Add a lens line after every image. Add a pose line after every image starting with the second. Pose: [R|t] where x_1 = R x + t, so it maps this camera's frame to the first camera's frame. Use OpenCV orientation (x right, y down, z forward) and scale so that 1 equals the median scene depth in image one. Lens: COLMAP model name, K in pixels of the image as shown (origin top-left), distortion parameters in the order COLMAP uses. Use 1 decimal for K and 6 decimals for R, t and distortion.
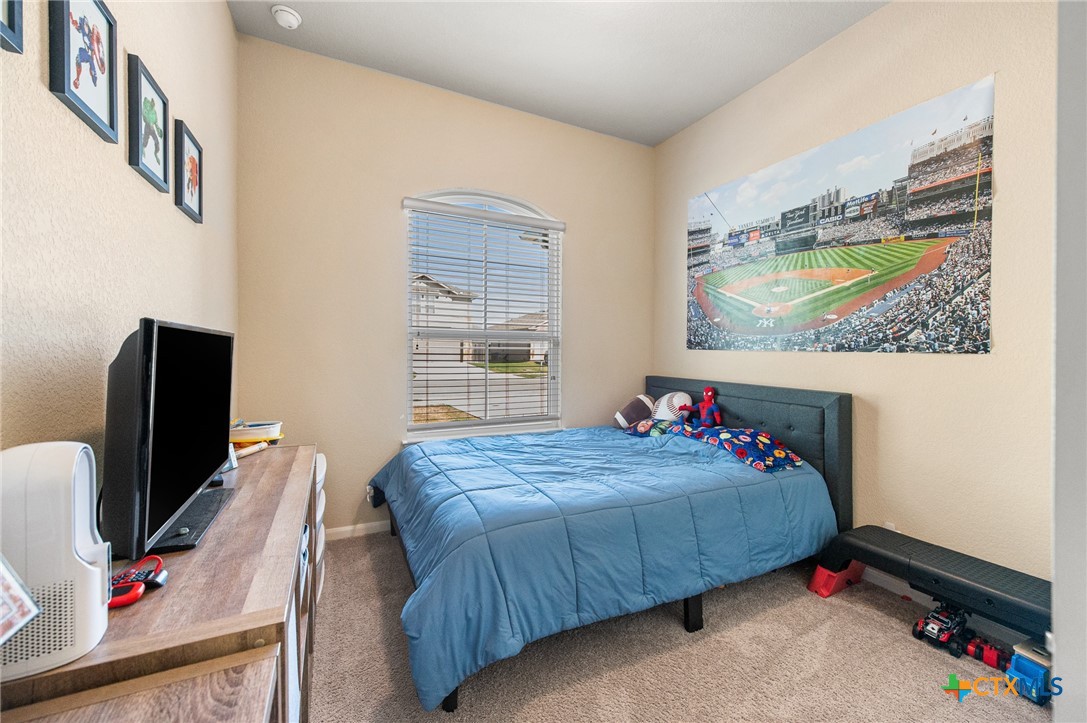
lens RADIAL K [[435.9, 0, 546.7], [0, 435.9, 353.4], [0, 0, 1]] dist [0.006012, 0.001491]
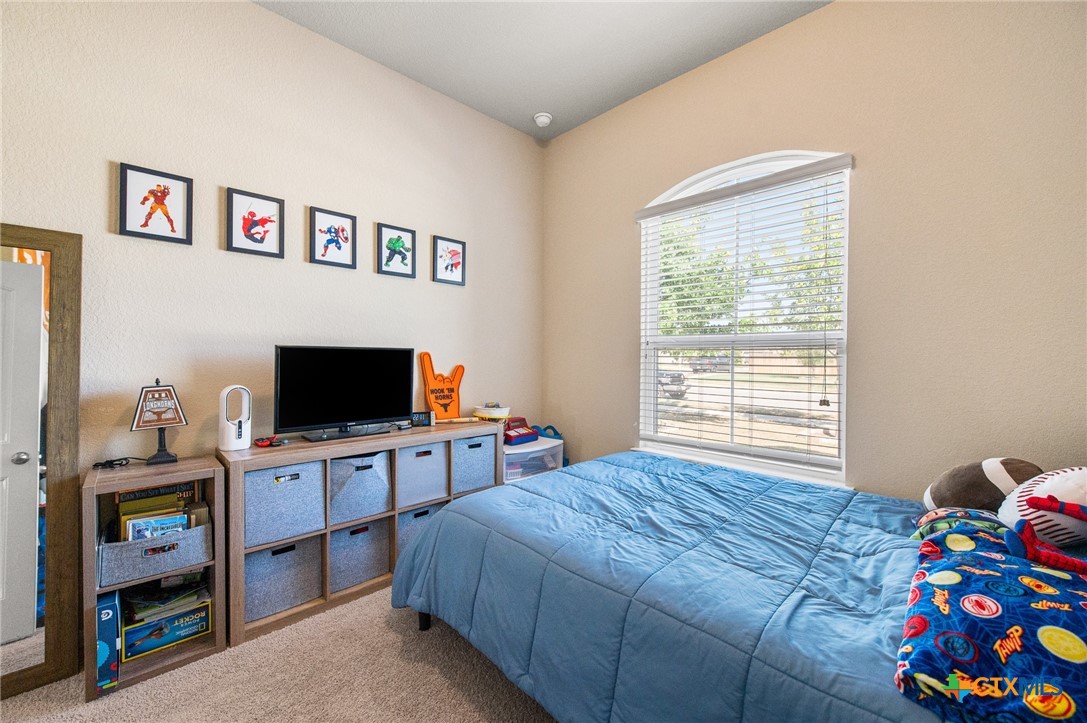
lens RADIAL K [[435.9, 0, 545.2], [0, 435.9, 360.1], [0, 0, 1]] dist [0.006012, 0.001491]
pose [[0.307196, 0.003692, -0.951639, 0.895853], [-0.013547, 0.999908, -0.000494, -0.002604], [0.951550, 0.013044, 0.307218, 0.728414]]
